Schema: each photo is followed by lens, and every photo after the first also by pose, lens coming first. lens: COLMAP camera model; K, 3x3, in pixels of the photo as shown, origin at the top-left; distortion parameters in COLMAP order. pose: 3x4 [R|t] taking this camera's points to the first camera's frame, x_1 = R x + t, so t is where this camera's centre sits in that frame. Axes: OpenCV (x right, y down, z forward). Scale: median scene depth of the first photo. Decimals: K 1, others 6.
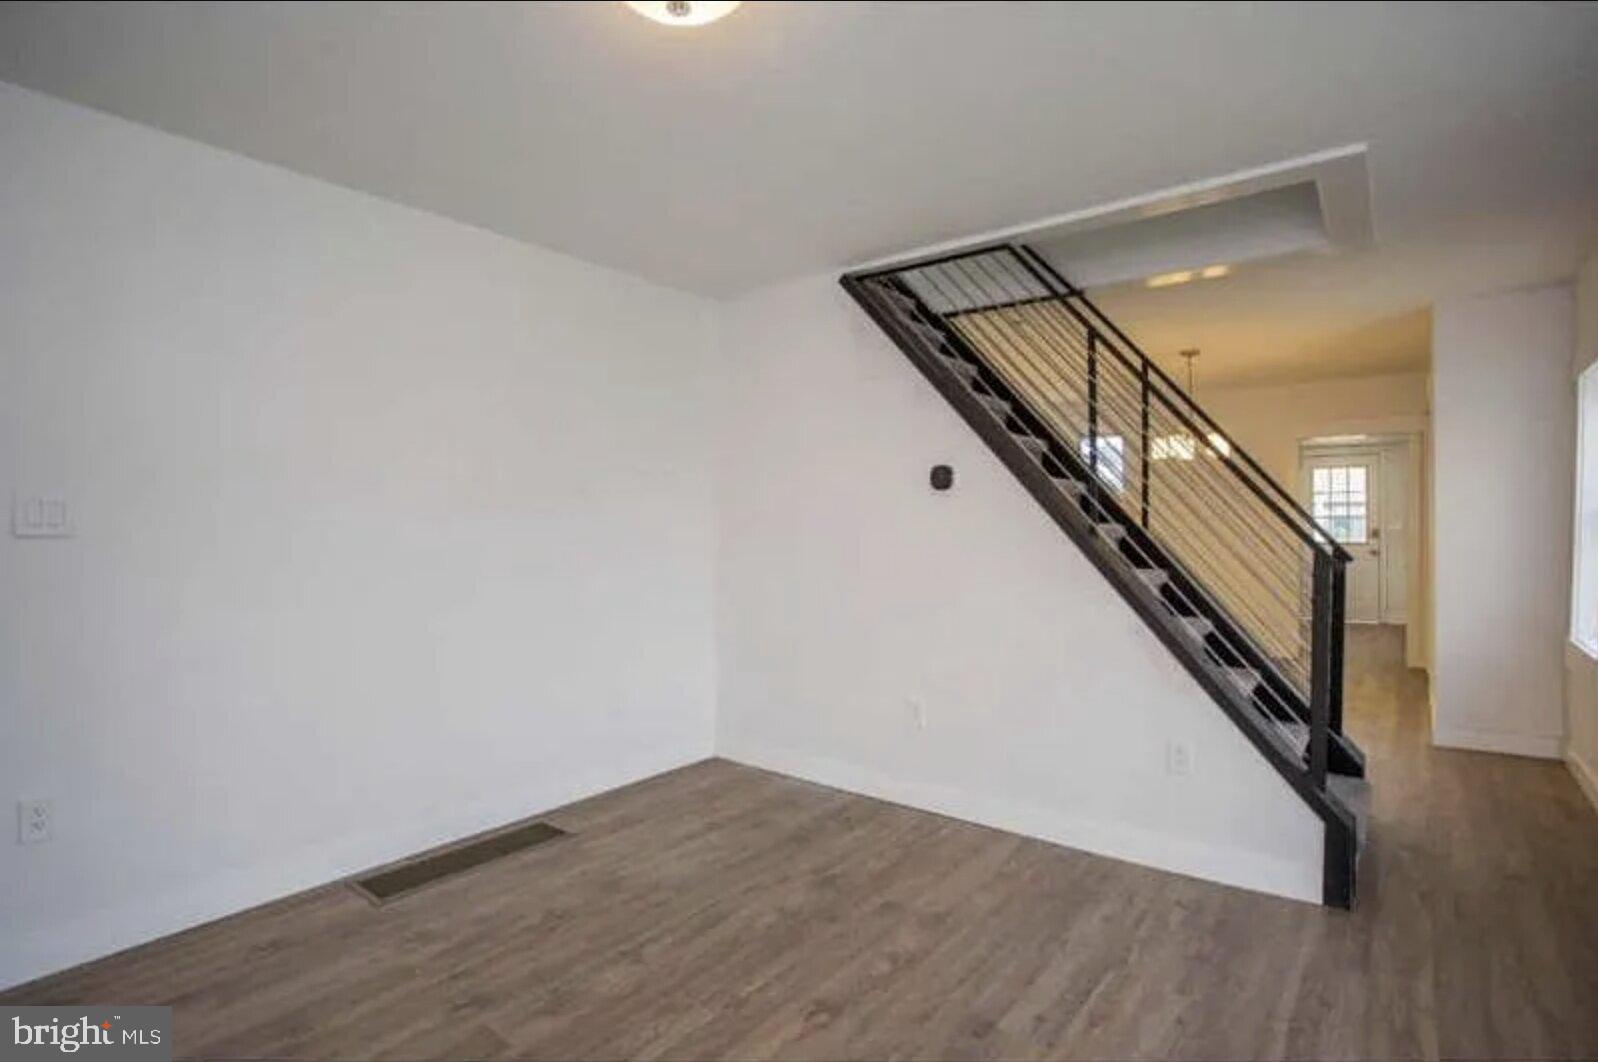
lens RADIAL K [[776.3, 0, 790.6], [0, 776.3, 527.1], [0, 0, 1]] dist [-0.028750, 0.004064]
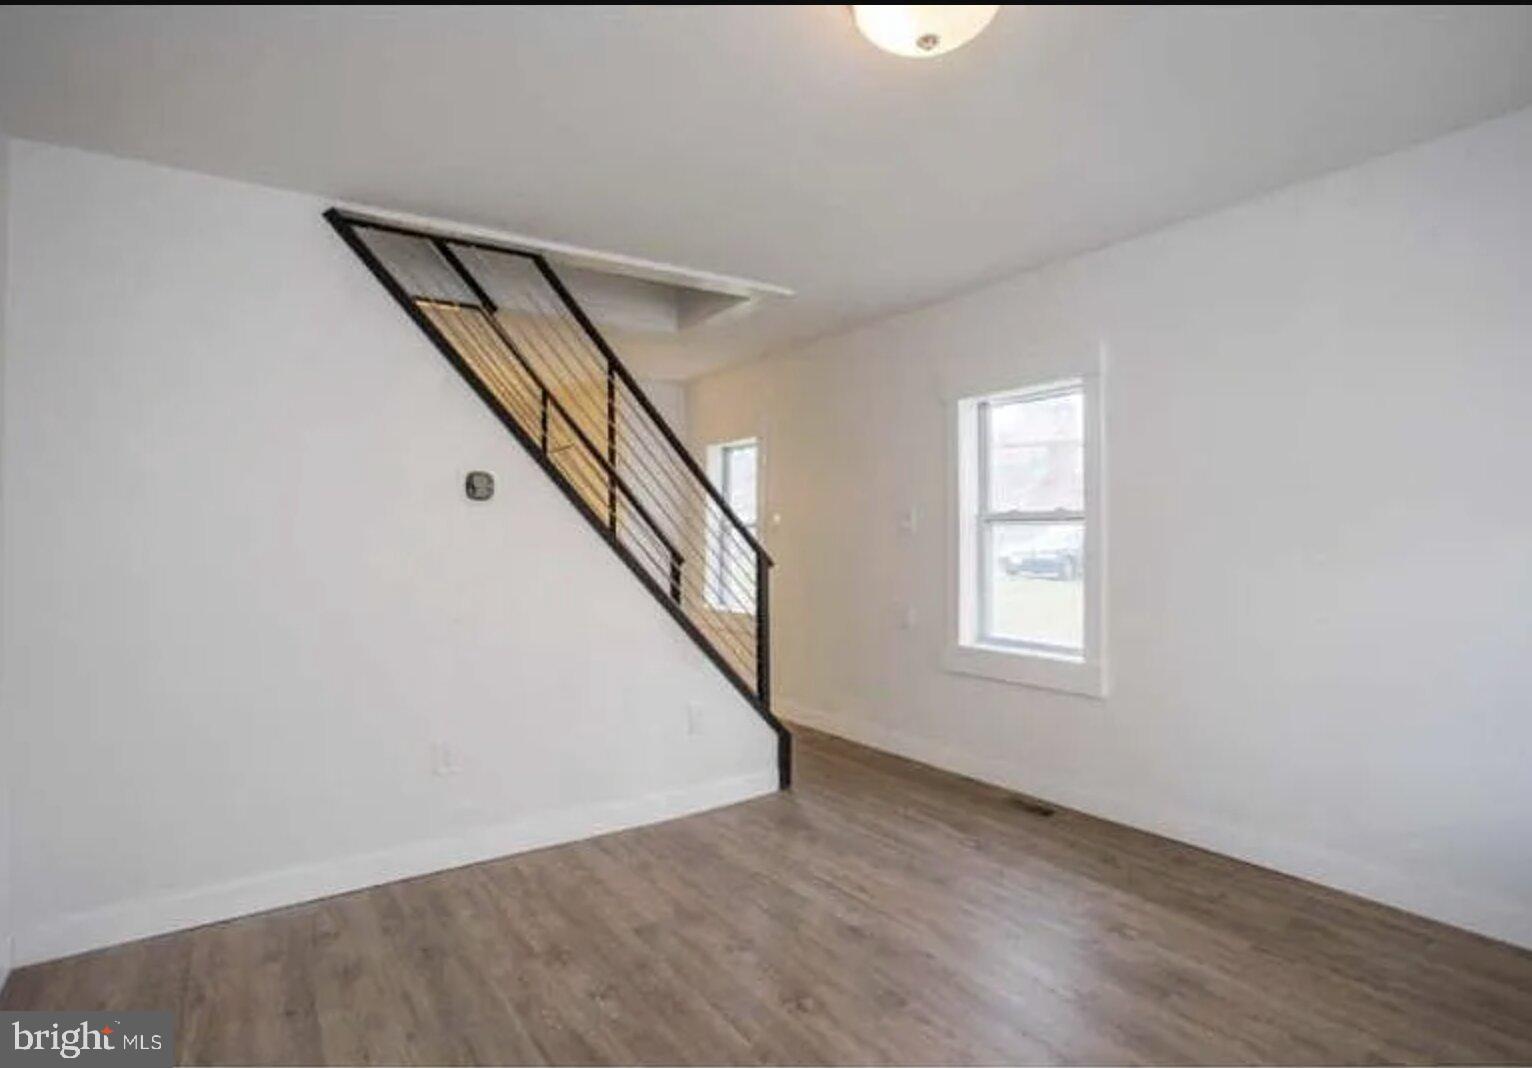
lens RADIAL K [[774.4, 0, 763.8], [0, 774.4, 532.5], [0, 0, 1]] dist [-0.002929, 0.000256]
pose [[0.311509, -0.001089, 0.950243, -0.577558], [0.020631, 0.999771, -0.005617, 0.001576], [-0.950019, 0.021354, 0.311460, 0.422188]]
